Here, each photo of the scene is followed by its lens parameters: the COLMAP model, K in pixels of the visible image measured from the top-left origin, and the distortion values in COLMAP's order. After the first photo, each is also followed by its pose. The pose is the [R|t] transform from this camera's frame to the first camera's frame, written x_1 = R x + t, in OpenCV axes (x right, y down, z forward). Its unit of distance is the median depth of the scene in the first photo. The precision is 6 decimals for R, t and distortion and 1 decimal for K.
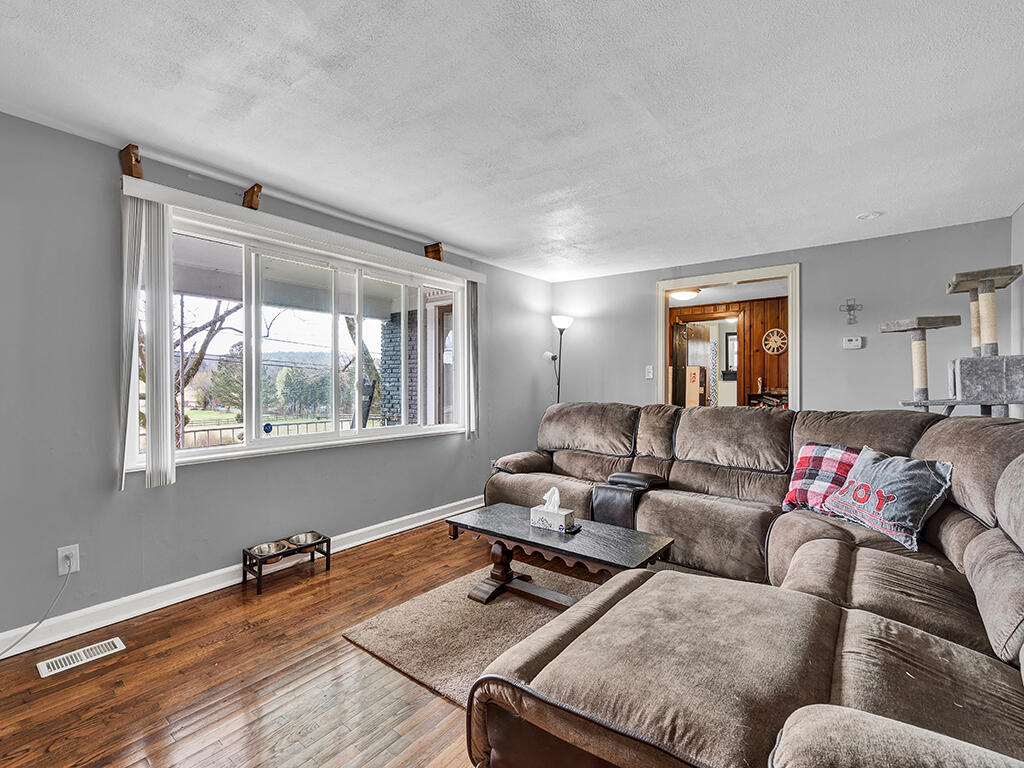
lens RADIAL K [[468.6, 0, 512.9], [0, 468.6, 378.1], [0, 0, 1]] dist [-0.001467, 0.000898]
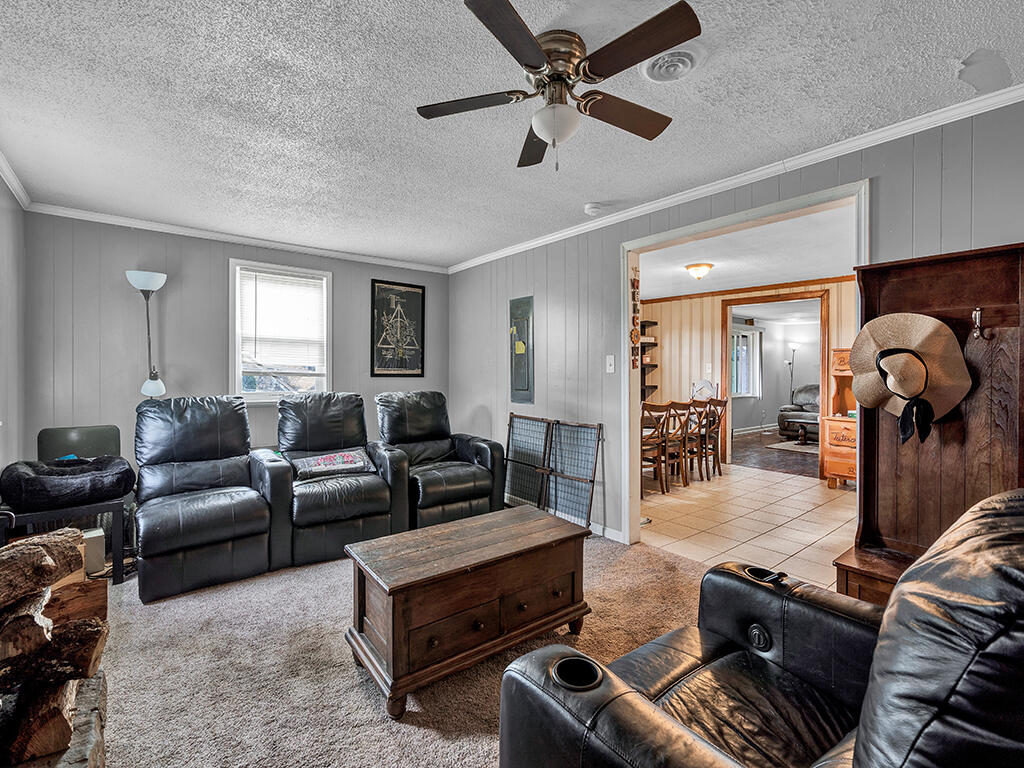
lens RADIAL K [[468.6, 0, 512.9], [0, 468.6, 378.1], [0, 0, 1]] dist [-0.001467, 0.000898]
pose [[0.971693, 0.006633, -0.236153, -0.937819], [-0.002802, 0.999859, 0.016554, -0.017178], [0.236229, -0.015424, 0.971575, -1.968702]]
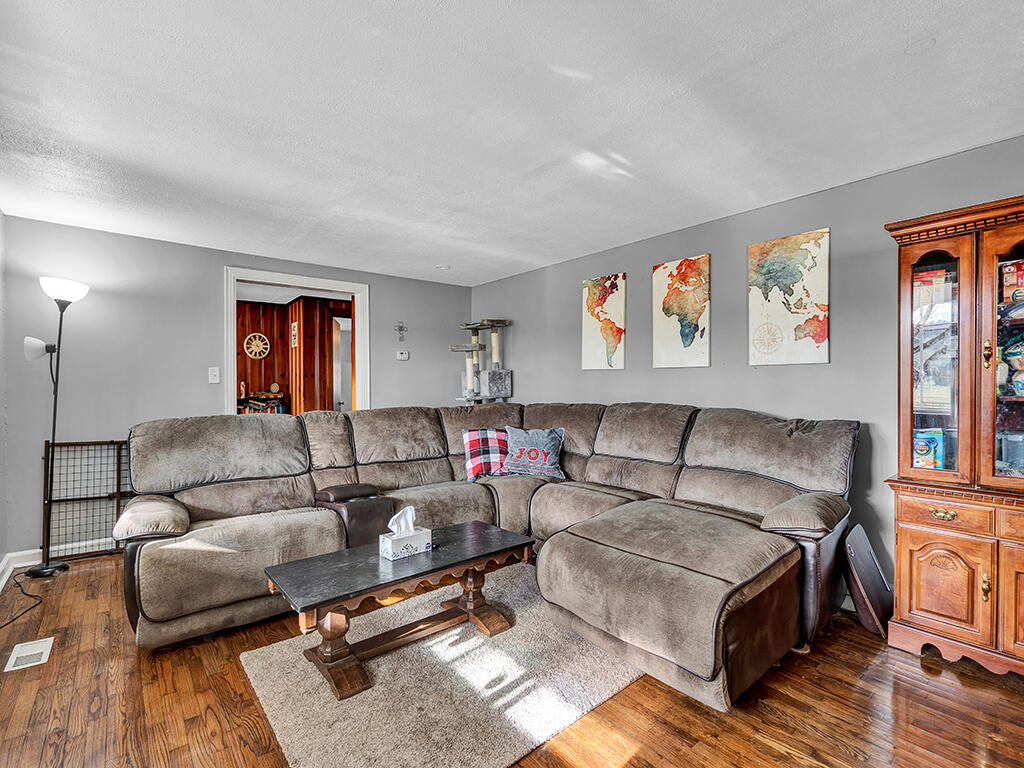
lens RADIAL K [[472.4, 0, 502.5], [0, 472.4, 388.2], [0, 0, 1]] dist [-0.002618, 0.000482]
pose [[0.231858, -0.012993, 0.972663, -0.563479], [0.000423, 0.999912, 0.013257, -0.001447], [-0.972750, -0.002662, 0.231843, 0.478744]]
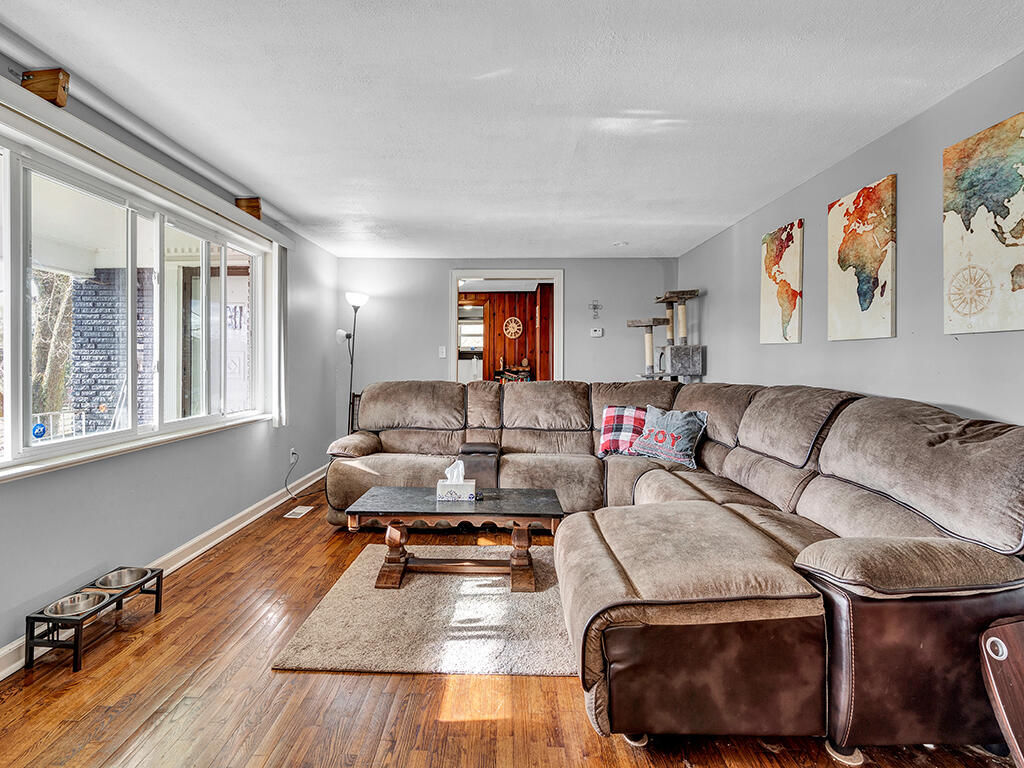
lens RADIAL K [[468.6, 0, 493.3], [0, 468.6, 358.2], [0, 0, 1]] dist [-0.000593, 0.001193]
pose [[0.812491, 0.003158, 0.582965, -0.362093], [-0.005160, 0.999985, 0.001774, -0.001528], [-0.582950, -0.004450, 0.812496, 0.069645]]
